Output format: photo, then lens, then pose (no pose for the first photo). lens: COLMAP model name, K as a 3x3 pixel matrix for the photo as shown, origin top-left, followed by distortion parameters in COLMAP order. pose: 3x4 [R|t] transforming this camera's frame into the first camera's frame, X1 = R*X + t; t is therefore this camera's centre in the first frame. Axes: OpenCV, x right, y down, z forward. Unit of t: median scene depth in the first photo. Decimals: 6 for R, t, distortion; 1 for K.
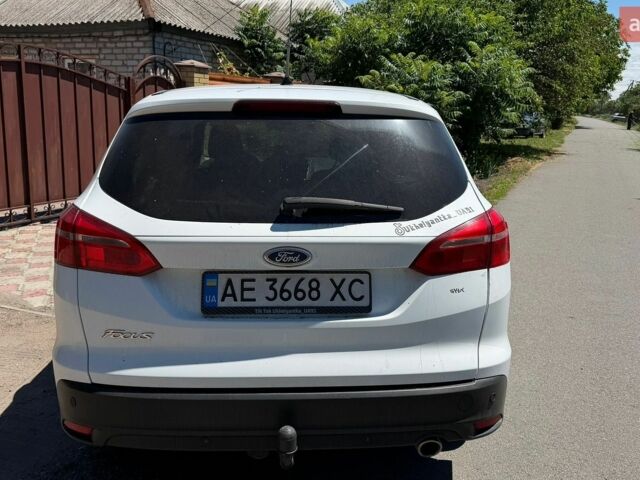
lens RADIAL K [[602.0, 0, 318.8], [0, 602.0, 239.3], [0, 0, 1]] dist [0.051863, 0.000000]
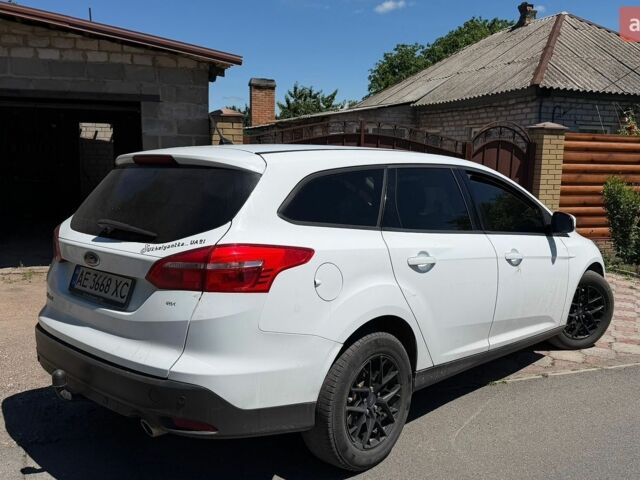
lens RADIAL K [[602.0, 0, 319.1], [0, 602.0, 236.5], [0, 0, 1]] dist [0.051863, 0.000000]
pose [[0.702834, 0.079499, -0.706898, 0.208065], [-0.155537, 0.986865, -0.043659, -0.006979], [0.694142, 0.140634, 0.705967, 0.050973]]
